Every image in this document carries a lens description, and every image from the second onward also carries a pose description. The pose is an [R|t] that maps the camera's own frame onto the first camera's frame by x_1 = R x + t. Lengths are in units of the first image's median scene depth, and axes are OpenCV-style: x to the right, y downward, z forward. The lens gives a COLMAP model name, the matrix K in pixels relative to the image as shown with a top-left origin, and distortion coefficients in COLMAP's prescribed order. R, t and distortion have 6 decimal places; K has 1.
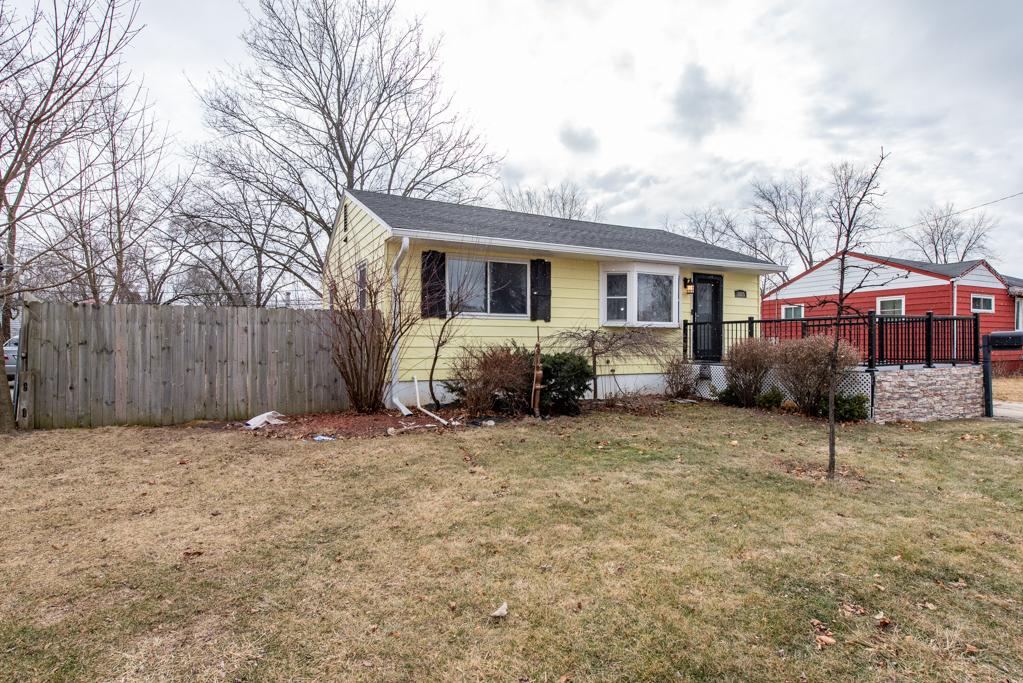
lens RADIAL K [[551.3, 0, 478.6], [0, 551.3, 341.3], [0, 0, 1]] dist [0.013263, -0.000064]
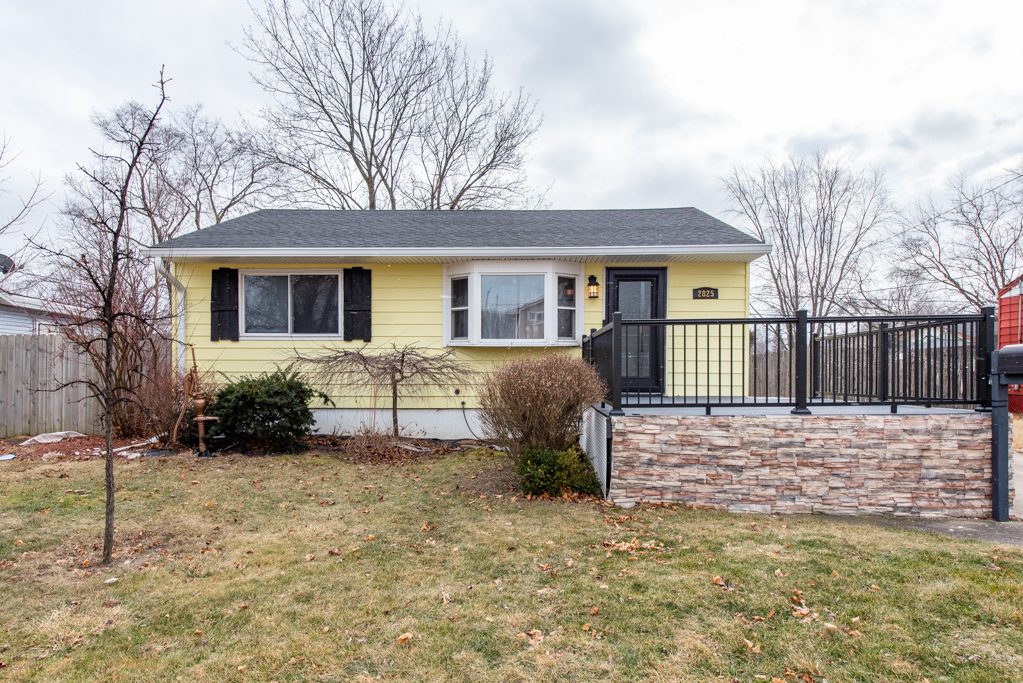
lens RADIAL K [[598.1, 0, 469.7], [0, 598.1, 372.3], [0, 0, 1]] dist [0.018926, -0.003901]
pose [[0.871827, 0.004316, -0.489795, 0.713267], [0.000316, 0.999956, 0.009373, 0.001863], [0.489814, -0.008326, 0.871787, 0.295347]]
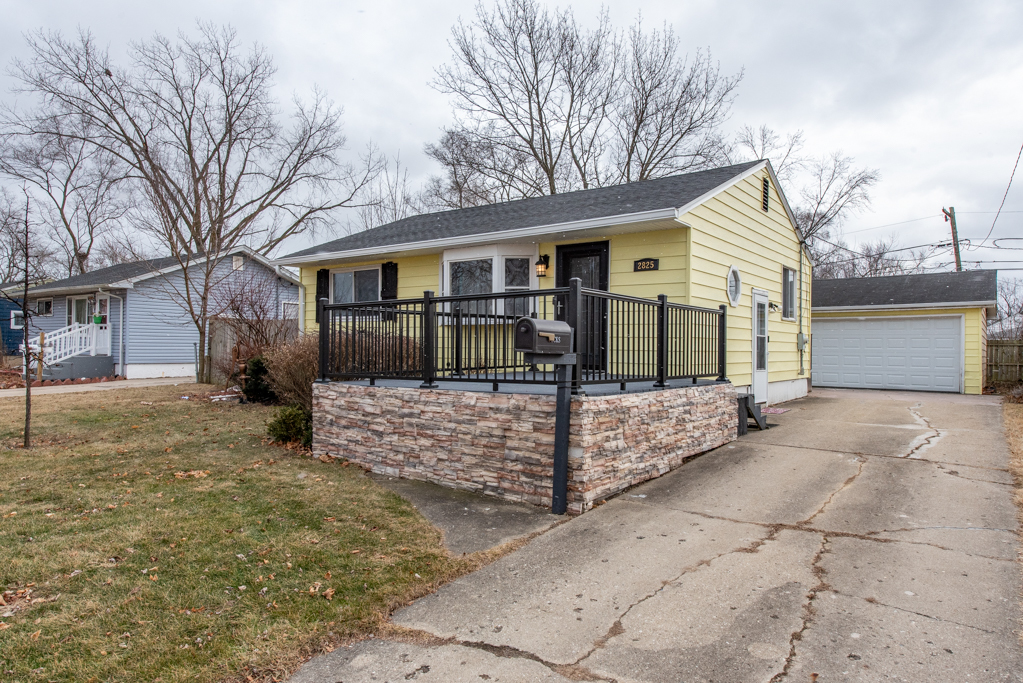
lens RADIAL K [[596.9, 0, 502.8], [0, 596.9, 336.7], [0, 0, 1]] dist [0.025167, -0.002019]
pose [[0.455604, -0.006720, -0.890157, 1.217911], [-0.003976, 0.999946, -0.009584, 0.000713], [0.890174, 0.007906, 0.455553, 0.688091]]
